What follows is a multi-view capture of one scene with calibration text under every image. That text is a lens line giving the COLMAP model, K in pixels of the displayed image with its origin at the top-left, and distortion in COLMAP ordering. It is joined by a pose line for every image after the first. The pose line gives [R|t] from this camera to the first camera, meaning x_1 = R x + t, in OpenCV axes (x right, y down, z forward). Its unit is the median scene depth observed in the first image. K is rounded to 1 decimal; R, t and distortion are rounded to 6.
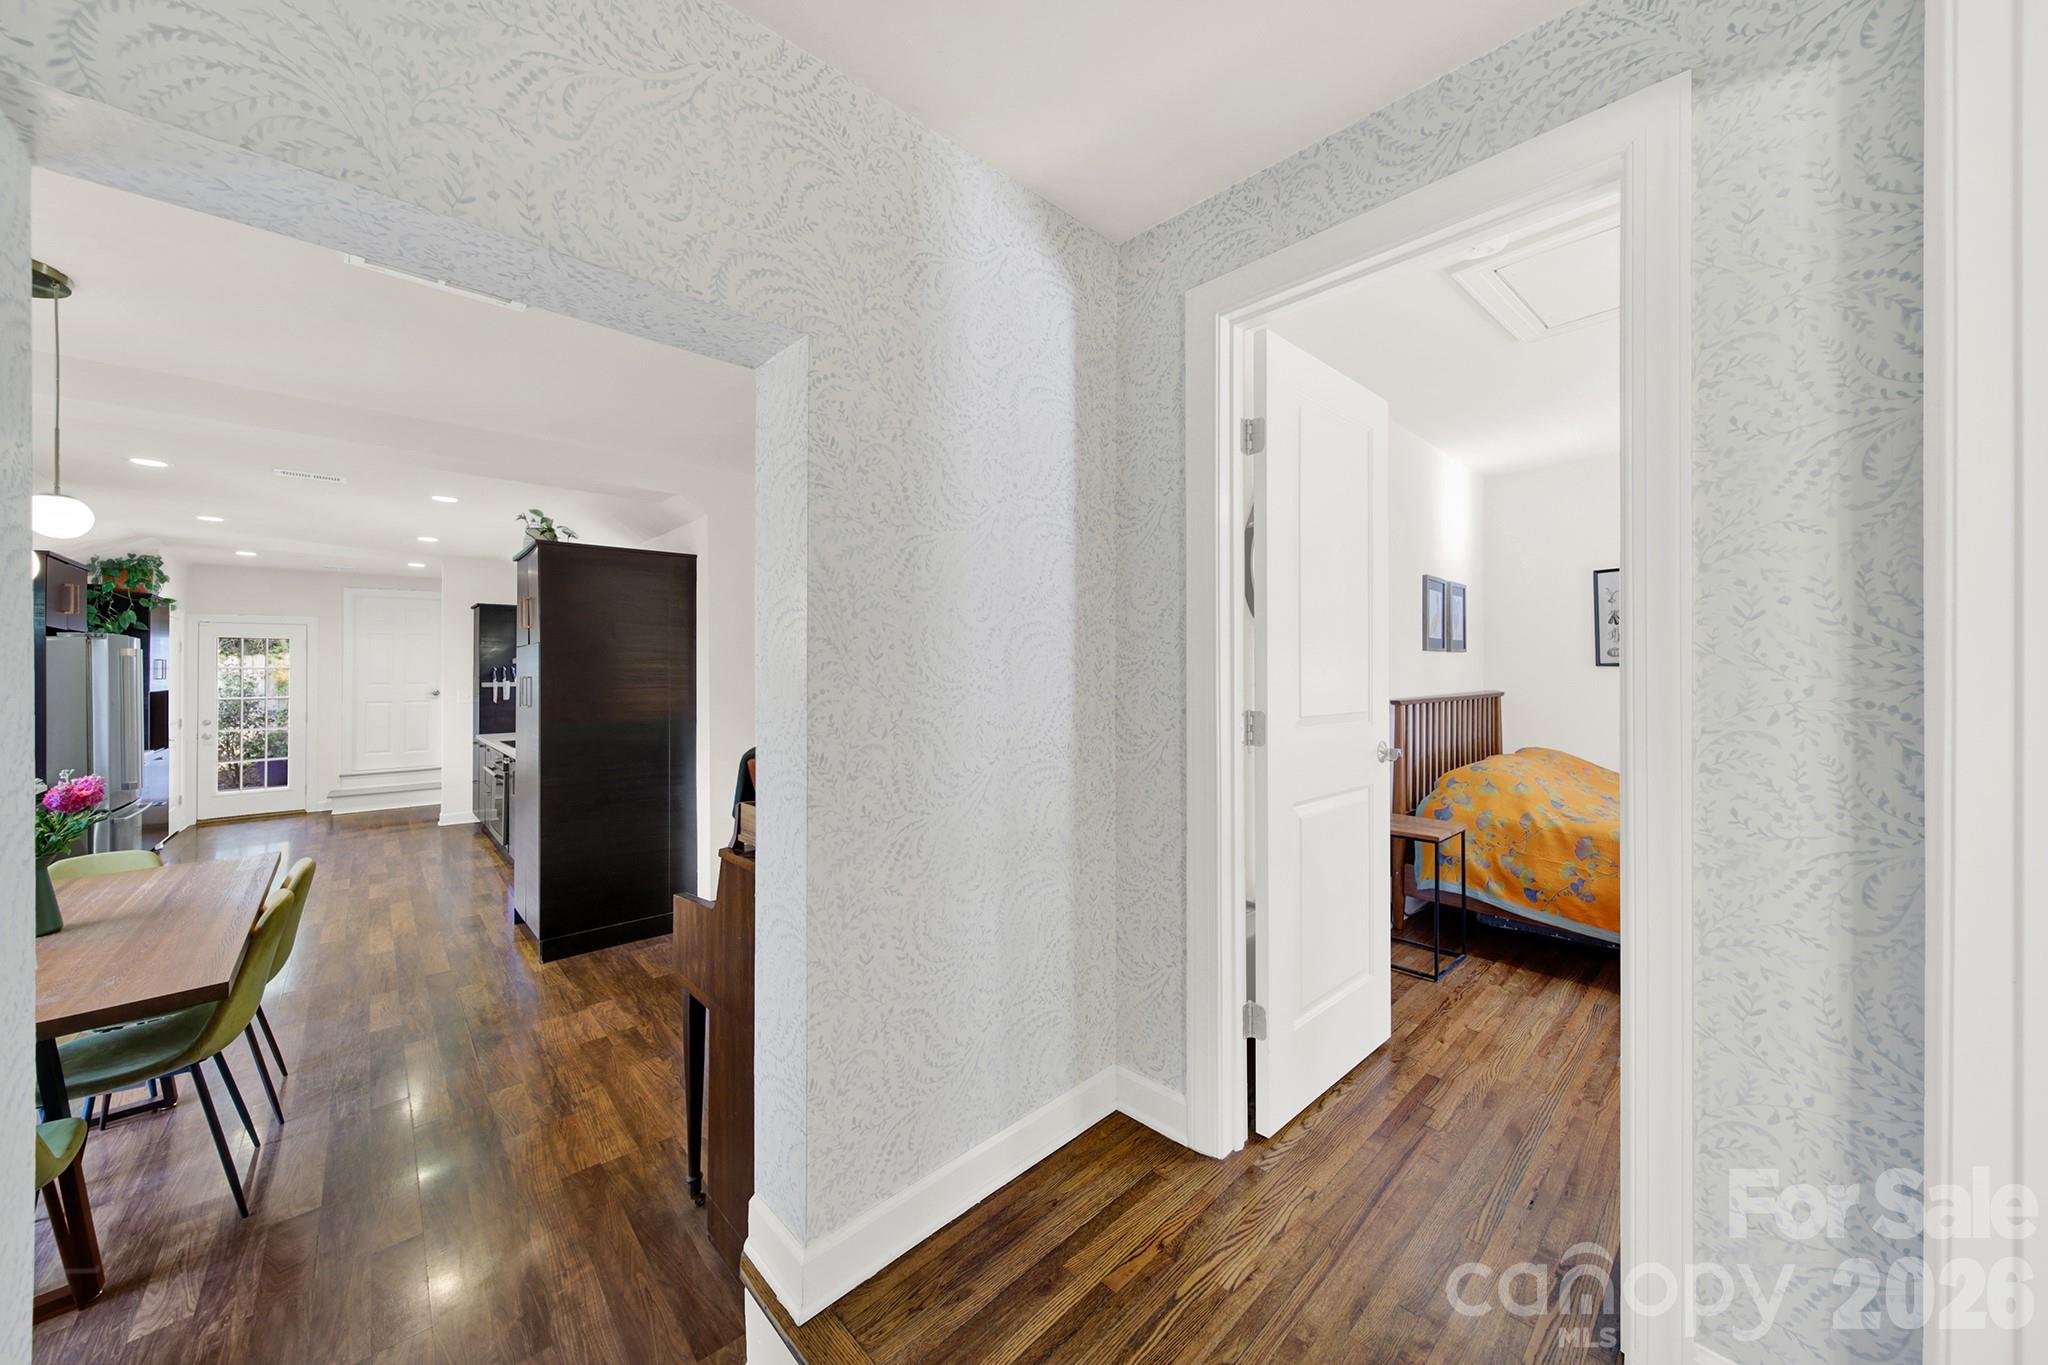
lens RADIAL K [[729.0, 0, 1004.5], [0, 729.0, 656.9], [0, 0, 1]] dist [-0.003043, -0.000852]
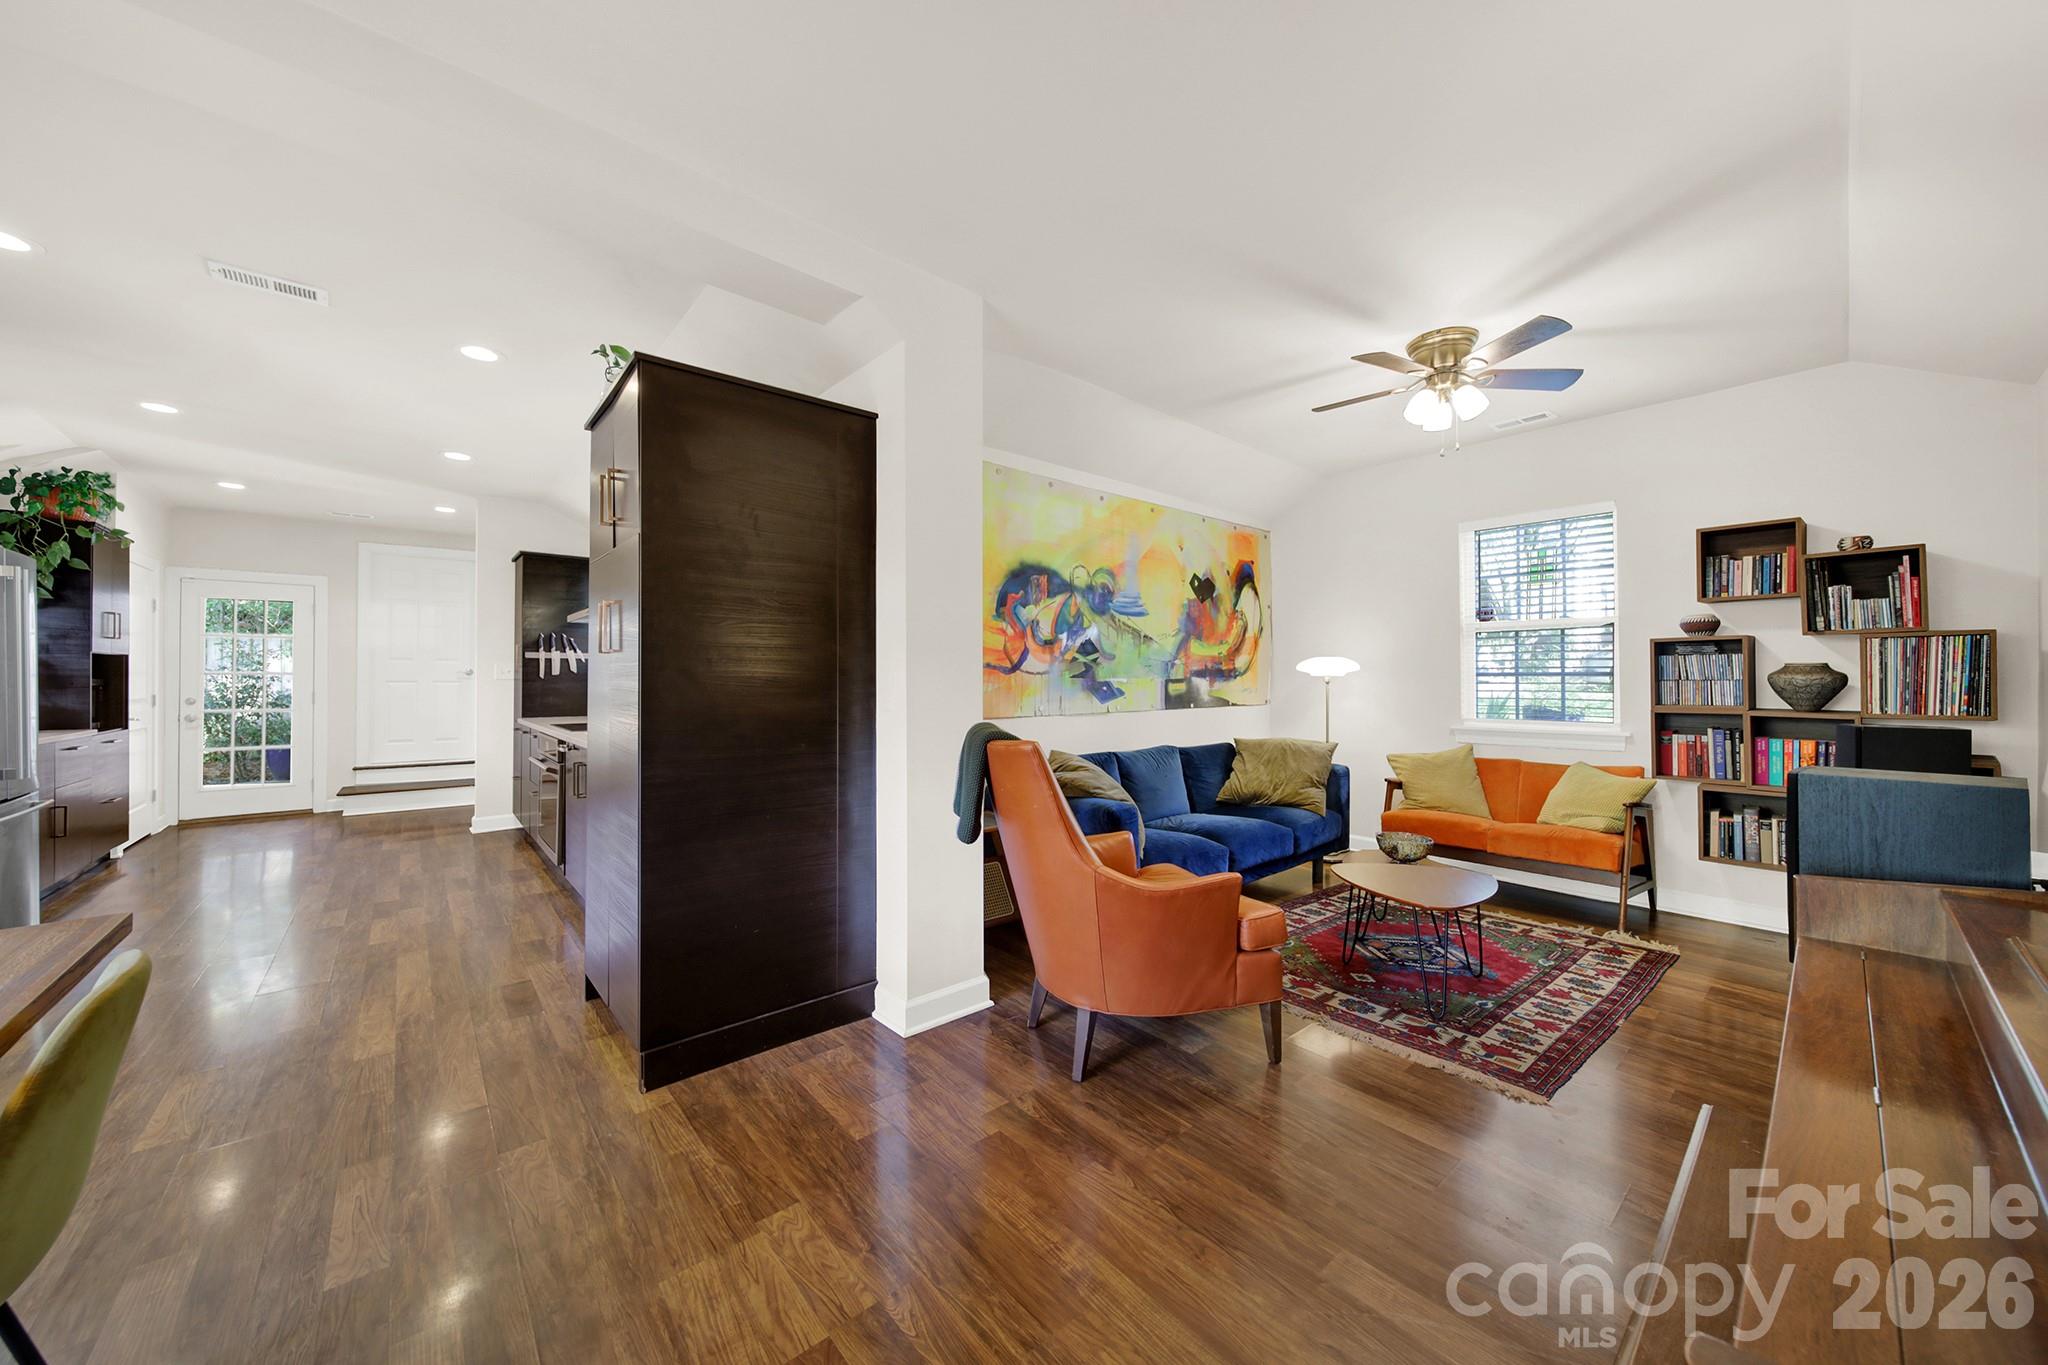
lens RADIAL K [[729.0, 0, 1019.9], [0, 729.0, 672.7], [0, 0, 1]] dist [-0.003043, -0.000852]
pose [[0.999787, 0.012327, -0.016582, -0.213106], [-0.012113, 0.999842, 0.012976, 0.050344], [0.016740, -0.012772, 0.999778, 0.277645]]
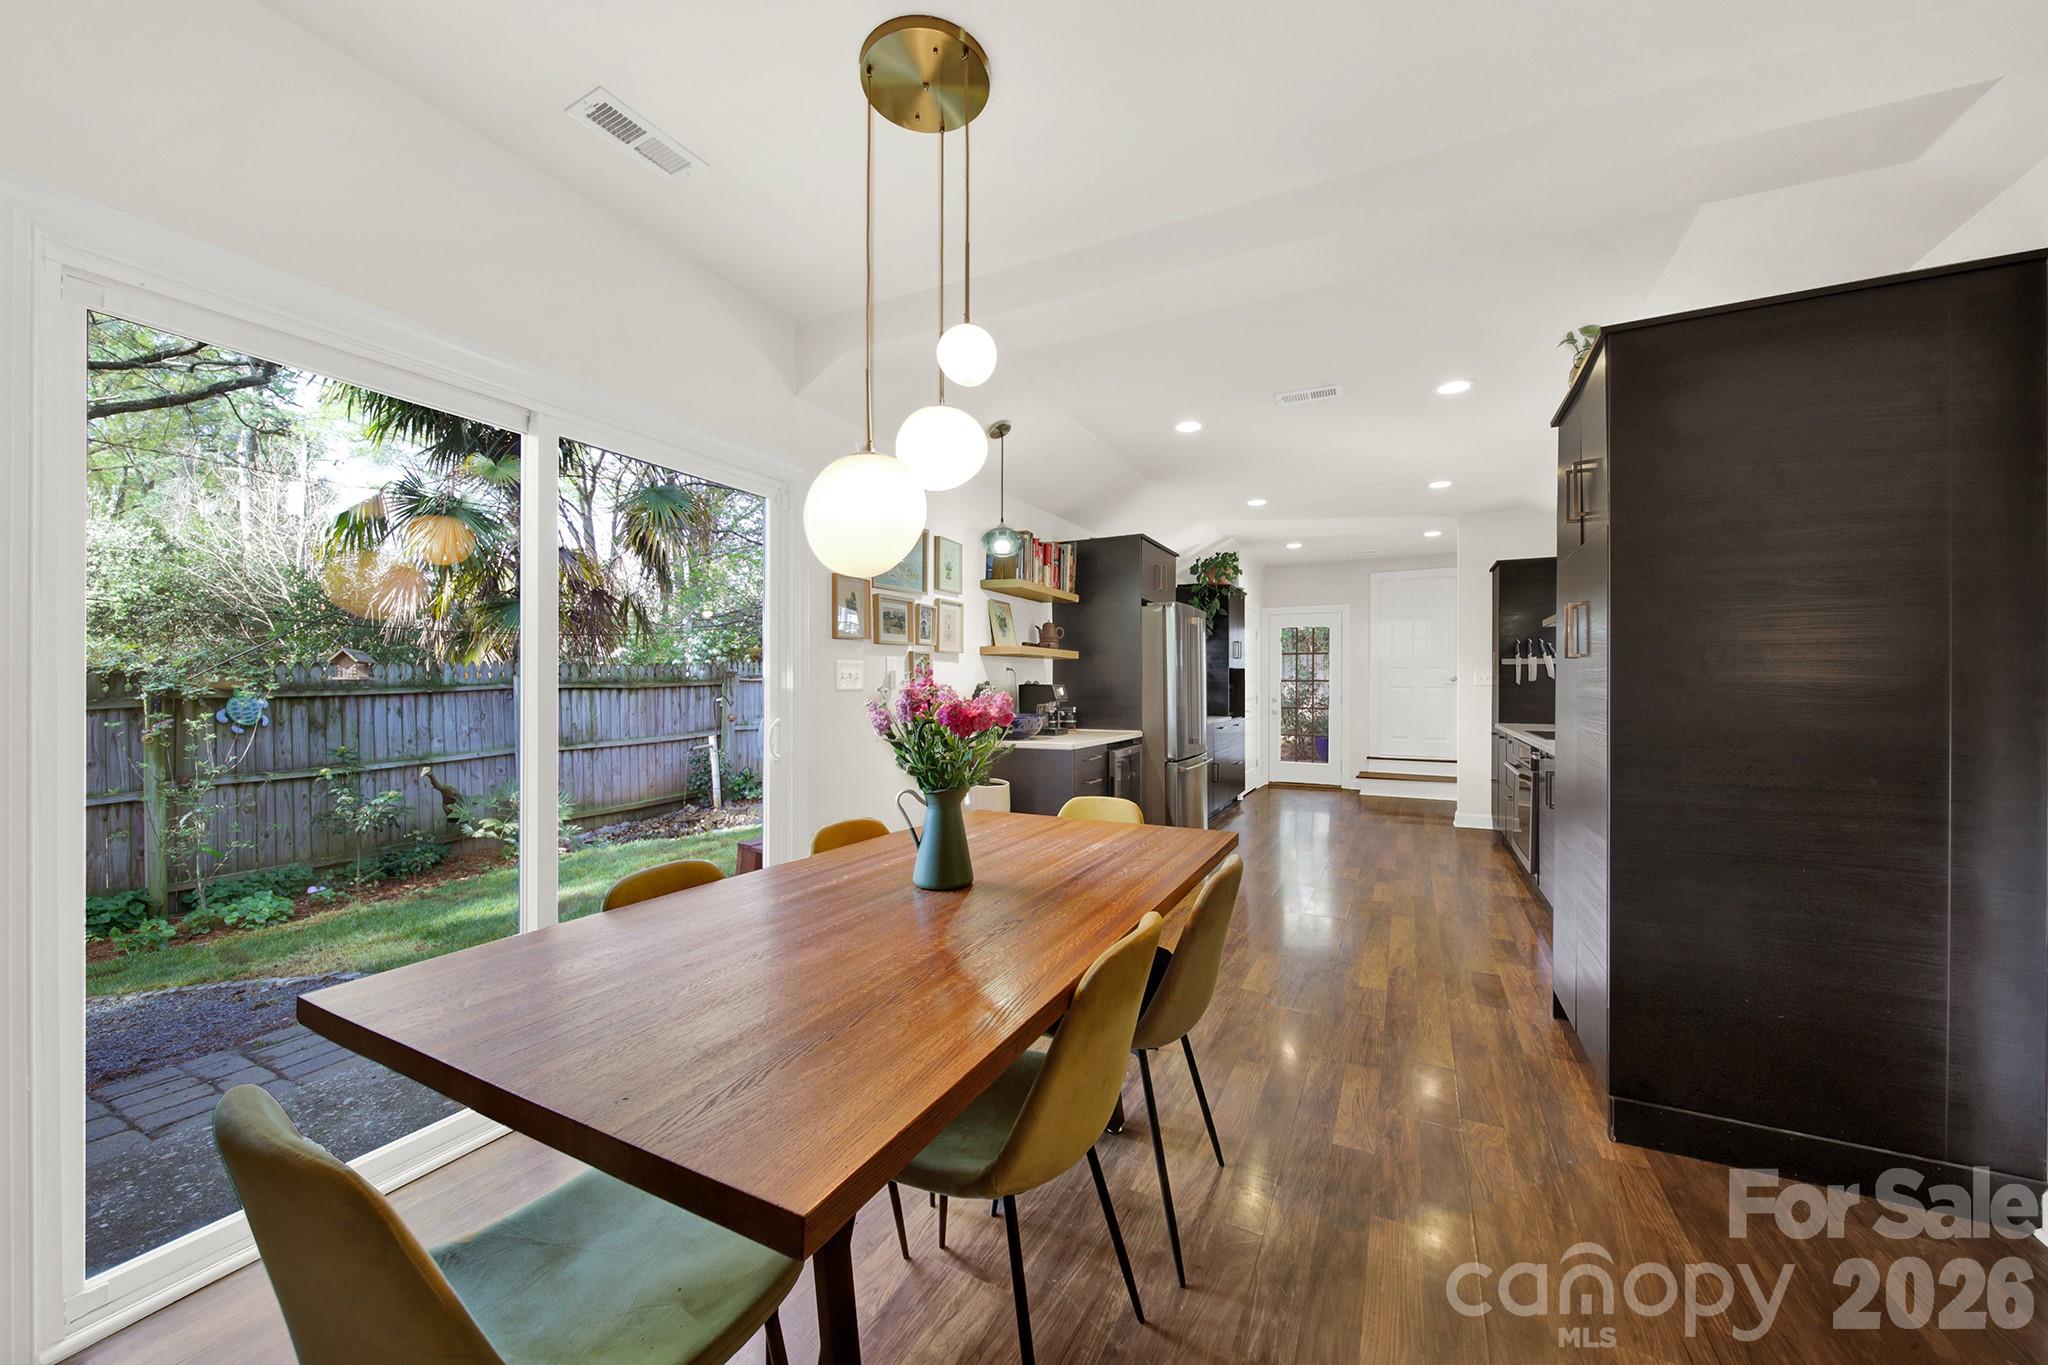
lens RADIAL K [[729.0, 0, 1025.2], [0, 729.0, 684.1], [0, 0, 1]] dist [-0.003043, -0.000852]
pose [[0.360612, 0.013448, -0.932619, -0.196471], [0.012884, 0.999729, 0.019398, 0.050172], [0.932627, -0.019011, 0.360341, 0.271635]]
